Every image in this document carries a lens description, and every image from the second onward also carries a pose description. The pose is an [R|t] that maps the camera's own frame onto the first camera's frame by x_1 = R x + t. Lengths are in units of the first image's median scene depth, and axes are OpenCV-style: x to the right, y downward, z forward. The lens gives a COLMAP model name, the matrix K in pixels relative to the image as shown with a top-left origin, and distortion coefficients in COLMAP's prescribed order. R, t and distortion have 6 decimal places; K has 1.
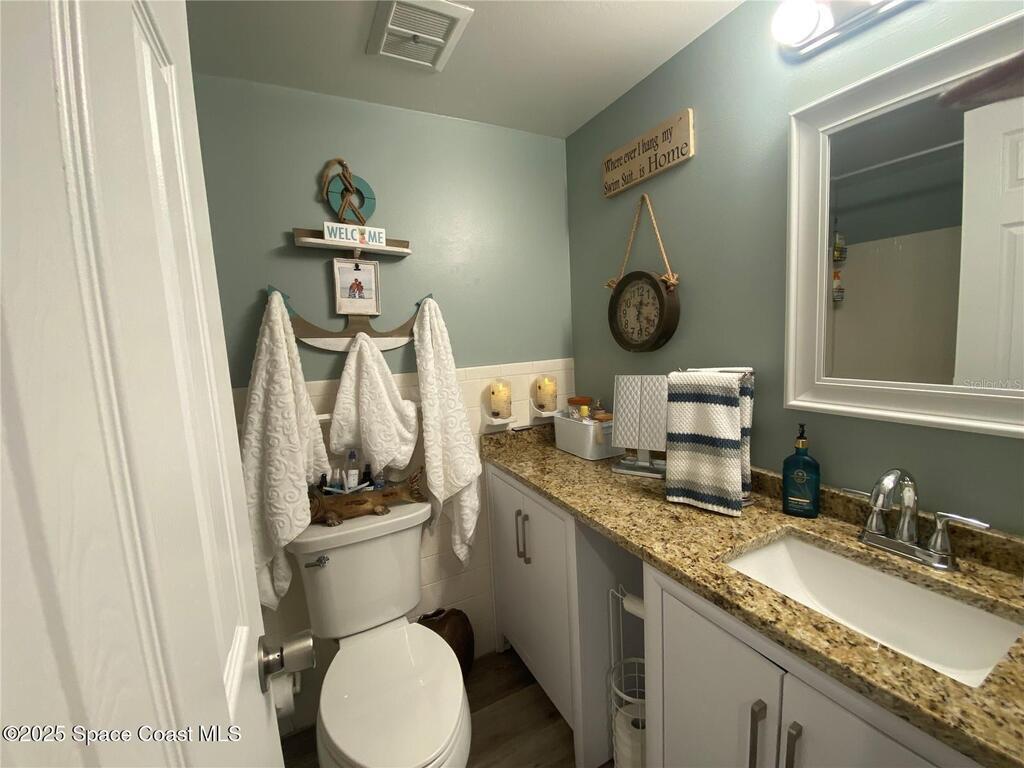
lens RADIAL K [[404.8, 0, 512.0], [0, 404.8, 384.0], [0, 0, 1]] dist [-0.023697, -0.000050]
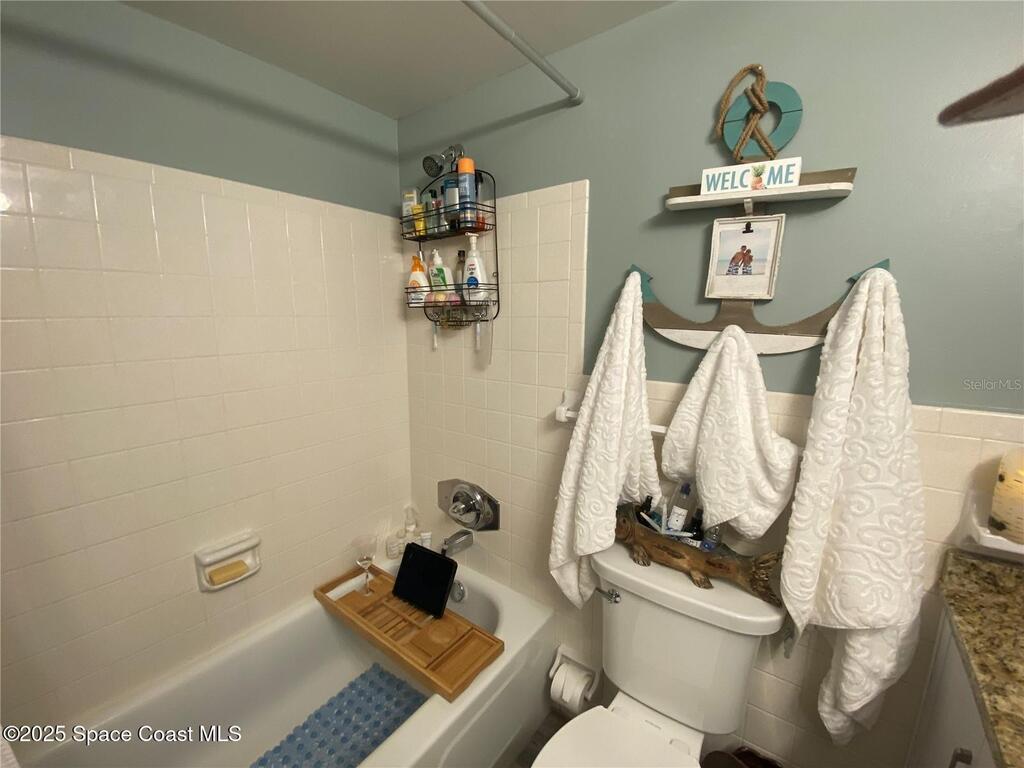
lens RADIAL K [[411.0, 0, 512.0], [0, 411.0, 384.0], [0, 0, 1]] dist [0.001190, -0.012287]
pose [[0.438830, 0.190642, -0.878114, 0.096758], [-0.134158, 0.980182, 0.145757, -0.081999], [0.888499, 0.053844, 0.455709, 0.354198]]
